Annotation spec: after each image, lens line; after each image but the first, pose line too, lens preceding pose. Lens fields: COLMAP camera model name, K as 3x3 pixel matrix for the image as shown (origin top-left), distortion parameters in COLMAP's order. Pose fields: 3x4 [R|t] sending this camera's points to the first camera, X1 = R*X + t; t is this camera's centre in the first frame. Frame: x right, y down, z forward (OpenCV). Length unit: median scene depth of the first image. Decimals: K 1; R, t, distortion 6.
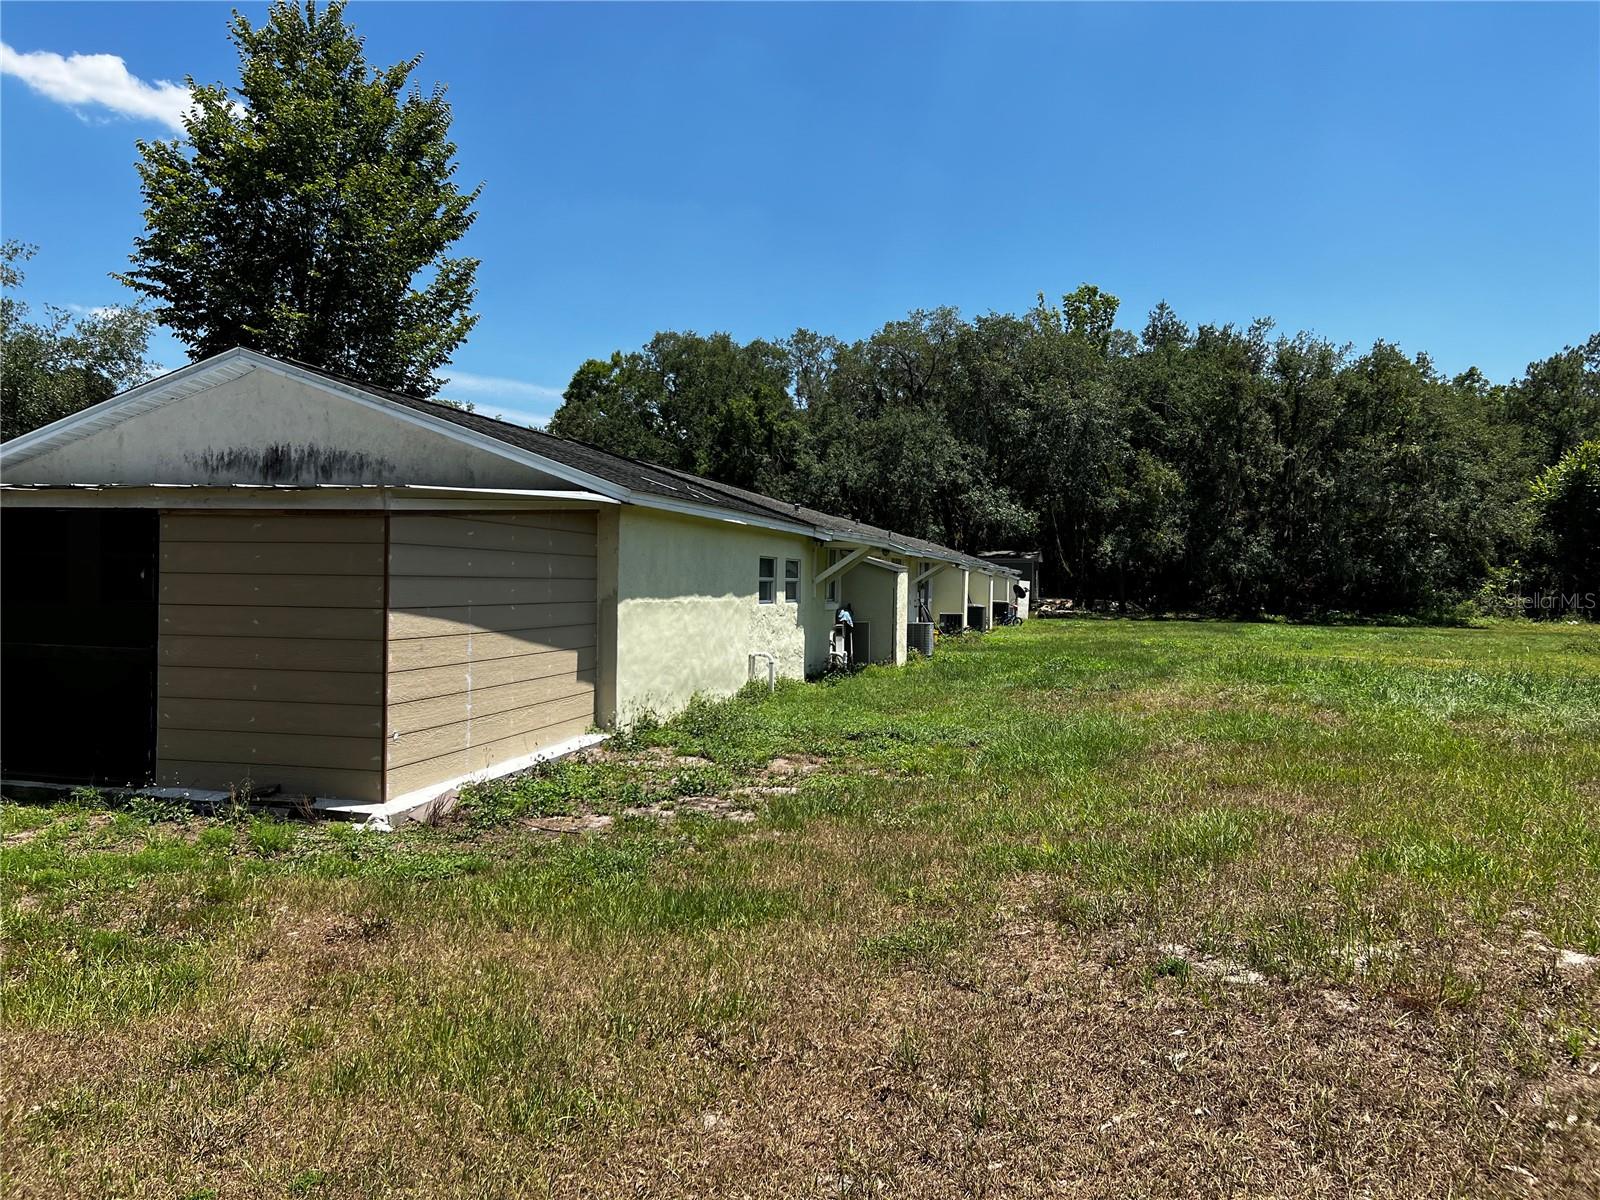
lens RADIAL K [[1201.6, 0, 800.2], [0, 1201.6, 605.7], [0, 0, 1]] dist [0.000728, -0.015011]
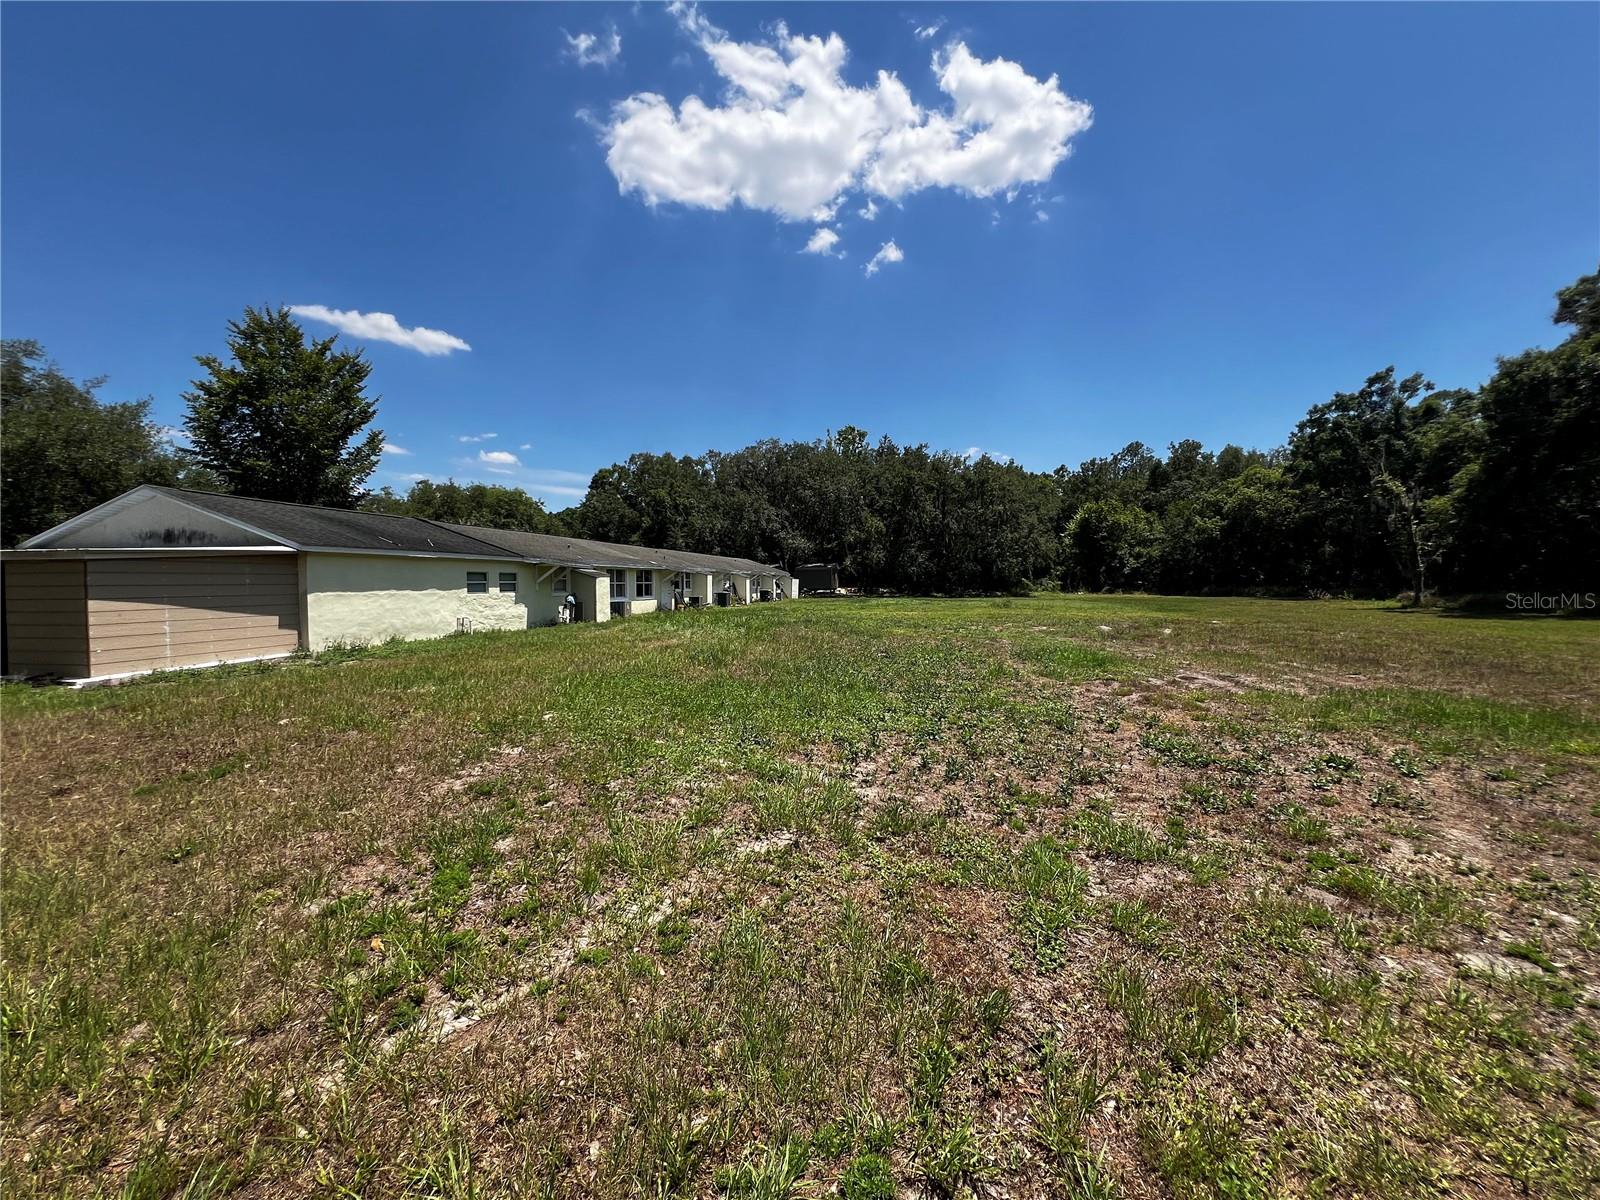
lens RADIAL K [[644.4, 0, 799.8], [0, 644.4, 591.6], [0, 0, 1]] dist [-0.017545, -0.000136]
pose [[0.998332, -0.024537, 0.052251, 0.123299], [0.024768, 0.999686, -0.003783, 0.003330], [-0.052142, 0.005071, 0.998627, -0.042715]]
